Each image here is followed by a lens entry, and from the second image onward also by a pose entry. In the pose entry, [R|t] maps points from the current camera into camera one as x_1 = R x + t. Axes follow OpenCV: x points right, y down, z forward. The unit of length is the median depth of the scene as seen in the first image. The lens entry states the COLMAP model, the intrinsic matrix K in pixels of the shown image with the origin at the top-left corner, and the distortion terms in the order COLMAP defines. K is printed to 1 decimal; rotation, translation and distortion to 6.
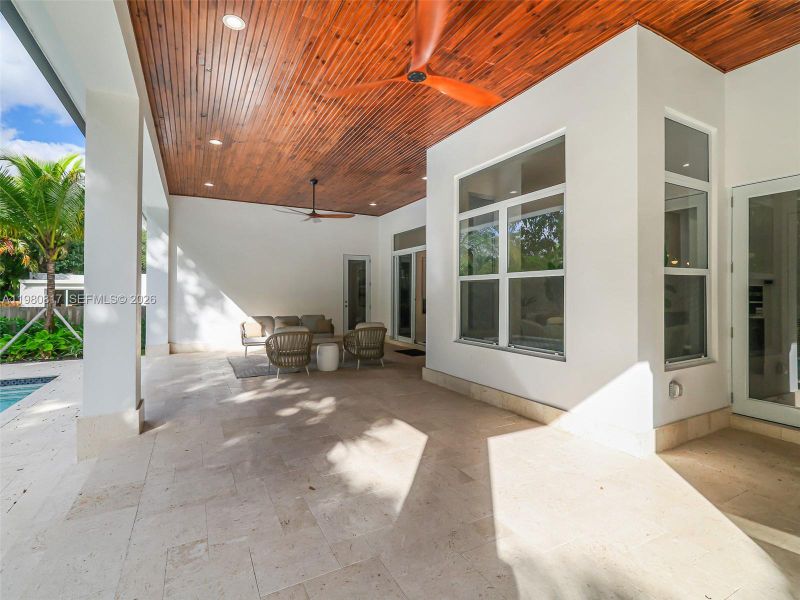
lens RADIAL K [[385.0, 0, 387.5], [0, 385.0, 296.7], [0, 0, 1]] dist [-0.002680, -0.000215]
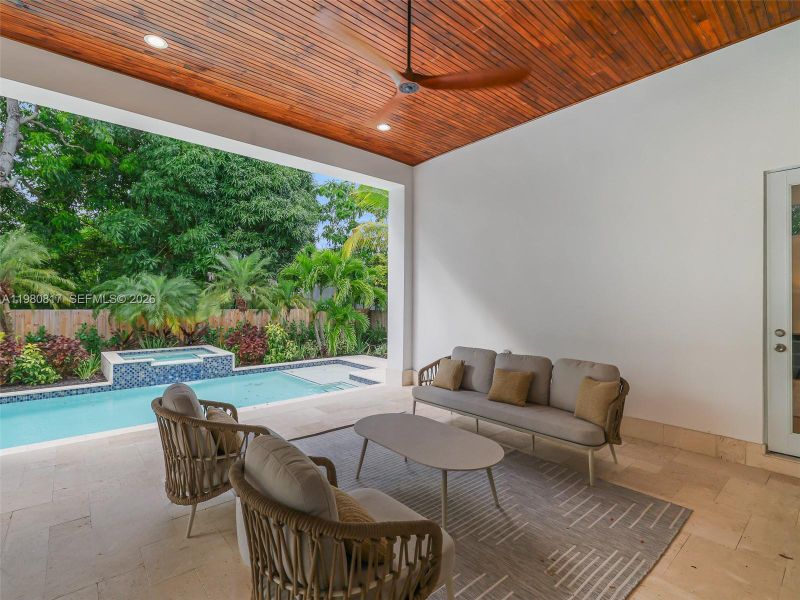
lens RADIAL K [[381.6, 0, 391.8], [0, 381.6, 296.6], [0, 0, 1]] dist [-0.001346, -0.000174]
pose [[0.231930, -0.012095, -0.972657, 0.119179], [-0.012769, 0.999799, -0.015477, -0.005559], [0.972649, 0.016009, 0.231729, 0.742792]]
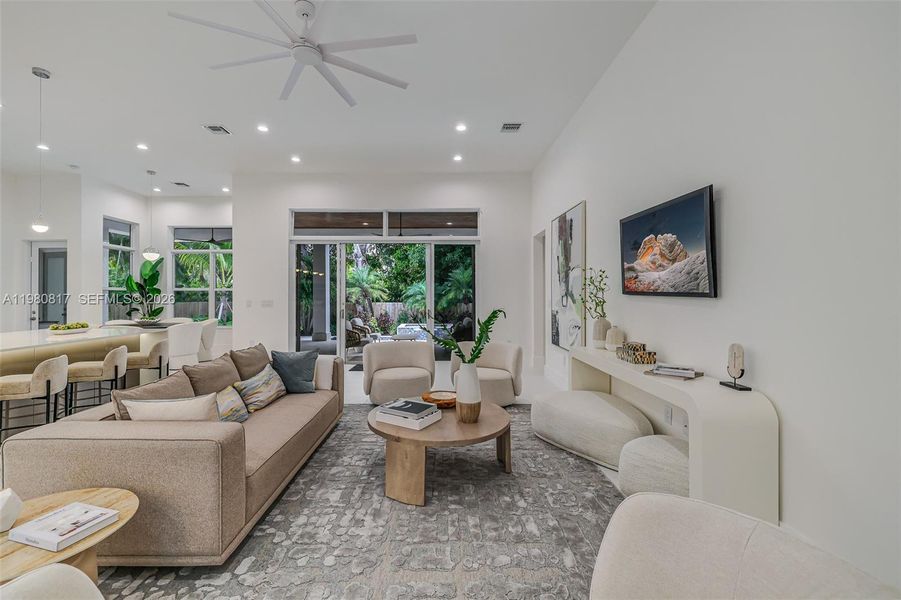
lens RADIAL K [[382.0, 0, 437.7], [0, 382.0, 292.3], [0, 0, 1]] dist [0.000005, -0.000231]
pose [[-0.461744, -0.011008, -0.886945, 0.721440], [-0.007242, 0.999936, -0.008640, -0.014441], [0.886984, 0.002433, -0.461794, 1.394062]]
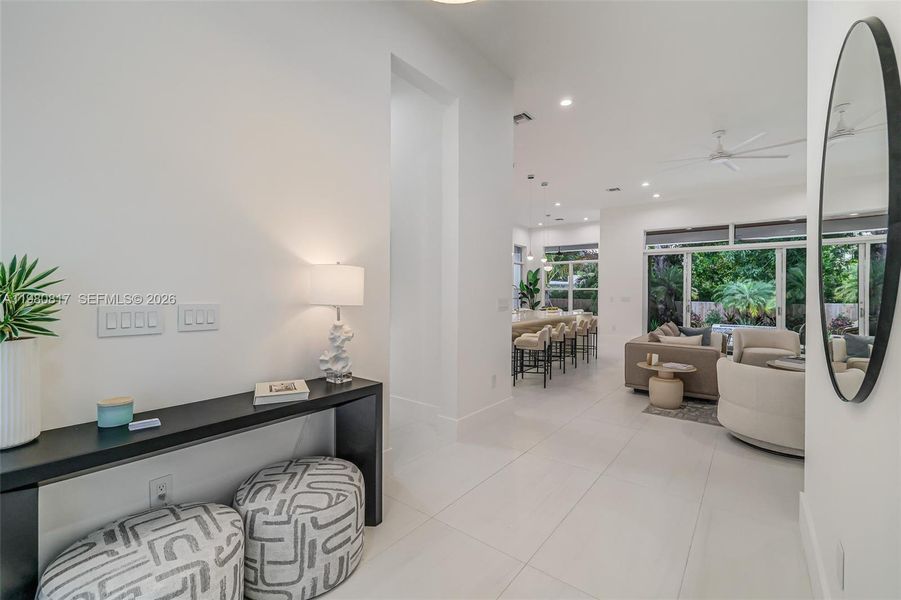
lens RADIAL K [[383.9, 0, 441.4], [0, 383.9, 295.1], [0, 0, 1]] dist [-0.000601, -0.000369]
pose [[-0.912962, -0.007812, -0.407971, 1.095294], [-0.013276, 0.999856, 0.010563, -0.012961], [0.407830, 0.015060, -0.912934, 1.504715]]
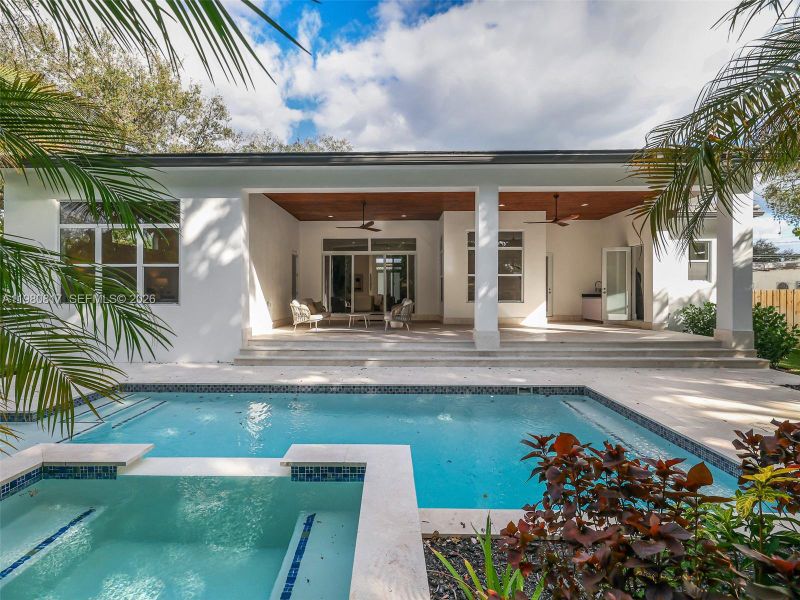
lens RADIAL K [[385.0, 0, 387.5], [0, 385.0, 296.7], [0, 0, 1]] dist [-0.002680, -0.000215]
pose [[0.463626, -0.019304, 0.885821, -1.169454], [0.011002, 0.999811, 0.016030, 0.021978], [-0.885963, 0.002314, 0.463750, 0.217744]]
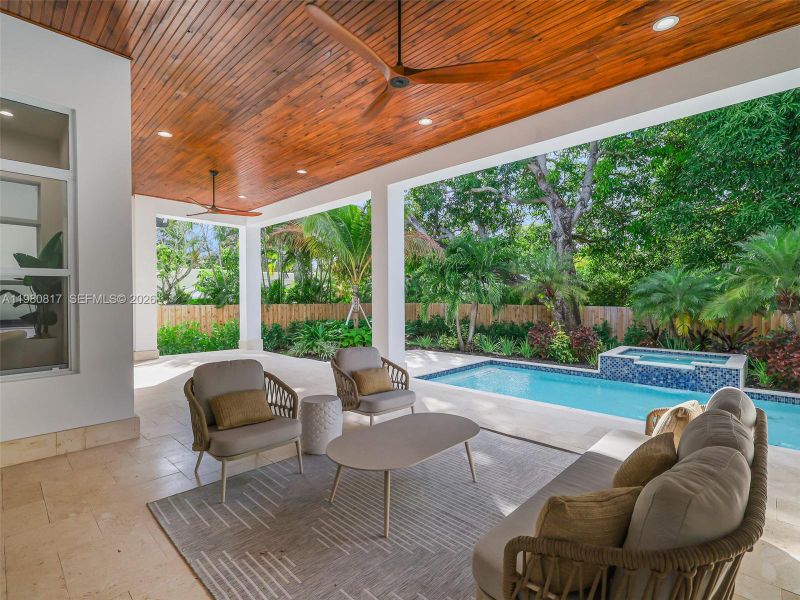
lens RADIAL K [[385.0, 0, 387.5], [0, 385.0, 296.7], [0, 0, 1]] dist [-0.002680, -0.000215]
pose [[-0.945330, -0.004314, -0.326087, -0.053253], [-0.005689, 0.999978, 0.003264, -0.006158], [0.326066, 0.004940, -0.945334, 1.094037]]
